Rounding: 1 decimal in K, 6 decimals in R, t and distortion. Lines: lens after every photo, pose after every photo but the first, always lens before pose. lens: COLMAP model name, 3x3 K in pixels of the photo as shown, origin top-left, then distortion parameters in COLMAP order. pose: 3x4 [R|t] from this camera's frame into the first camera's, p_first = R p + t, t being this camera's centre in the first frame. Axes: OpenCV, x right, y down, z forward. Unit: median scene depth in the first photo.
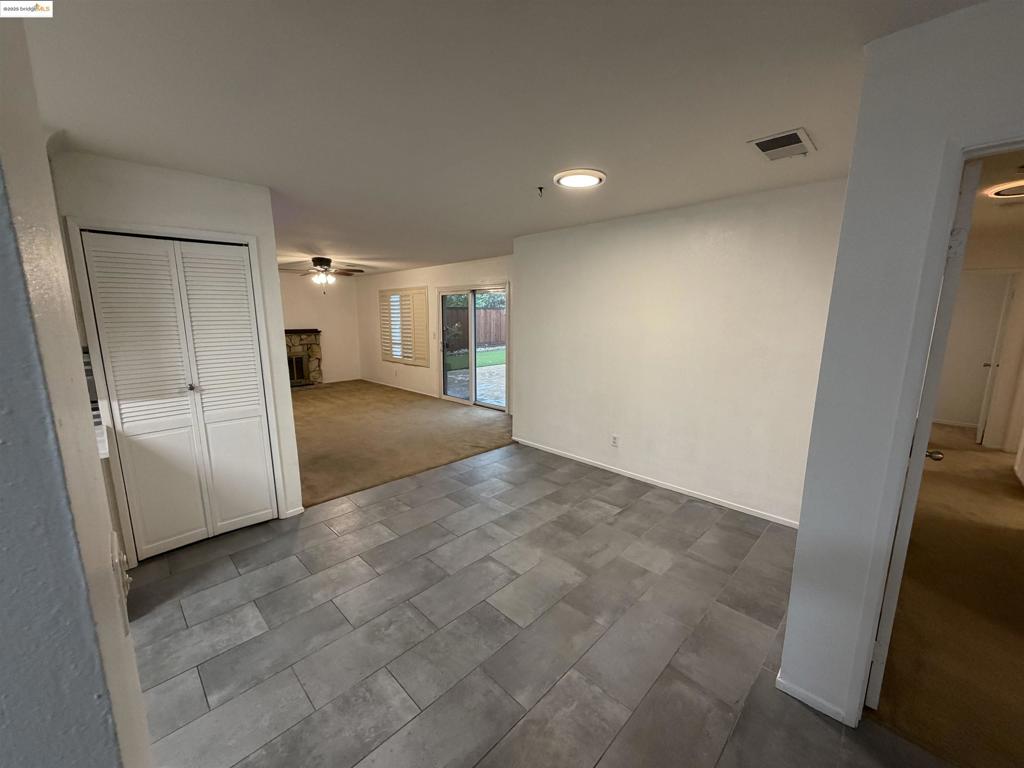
lens RADIAL K [[410.2, 0, 509.8], [0, 410.2, 385.8], [0, 0, 1]] dist [-0.000660, -0.000211]
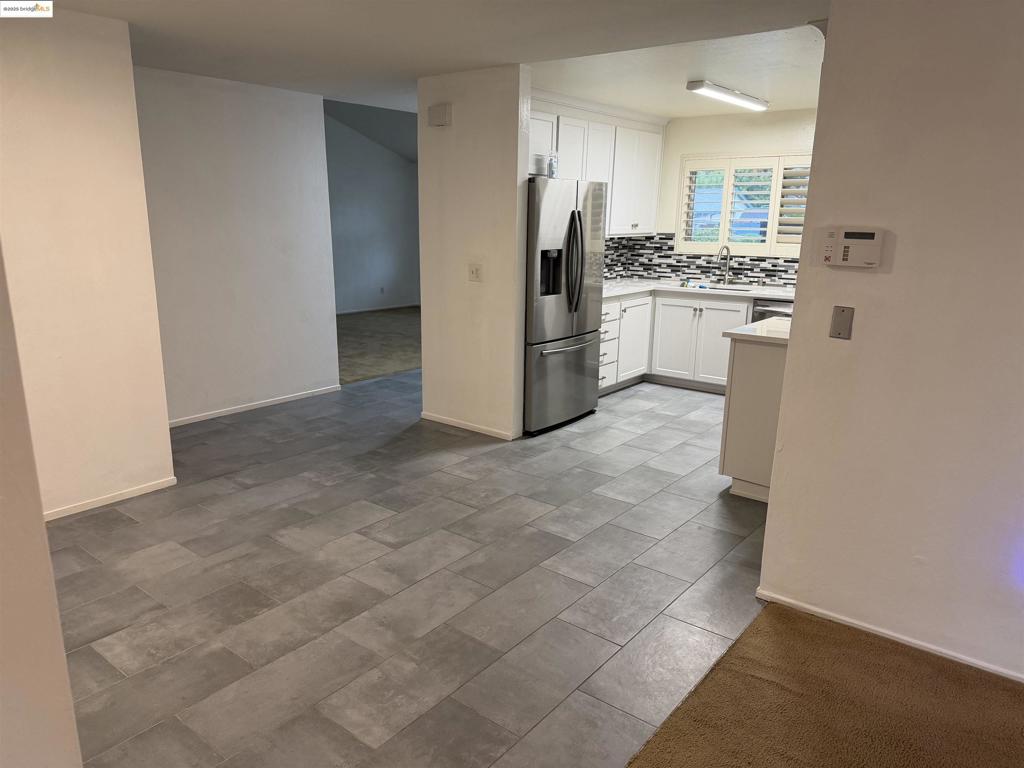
lens RADIAL K [[725.2, 0, 512.3], [0, 725.2, 383.4], [0, 0, 1]] dist [0.026169, -0.007870]
pose [[-0.994144, 0.011869, -0.107409, -0.125743], [-0.031813, 0.917757, 0.395867, -0.365220], [0.103274, 0.396965, -0.912005, 2.118846]]
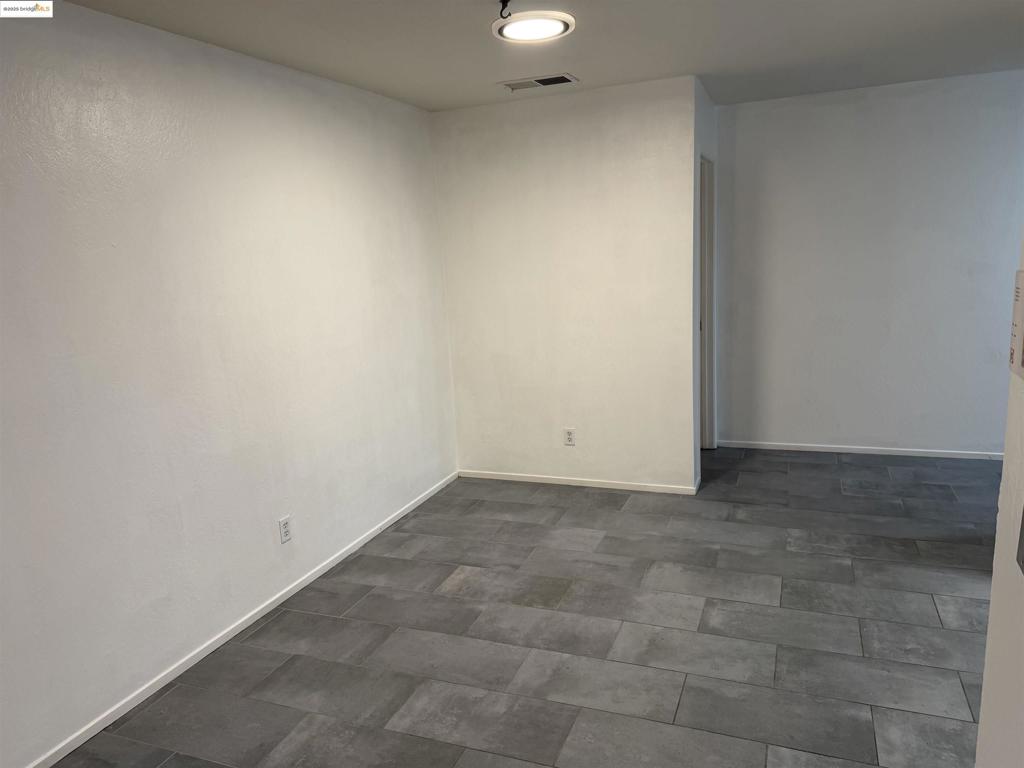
lens RADIAL K [[725.2, 0, 512.8], [0, 725.2, 384.8], [0, 0, 1]] dist [0.026169, -0.007870]
pose [[-0.392333, -0.164622, 0.904972, -0.903689], [0.211844, 0.941234, 0.263060, -0.293634], [-0.895096, 0.294920, -0.334403, 1.556292]]
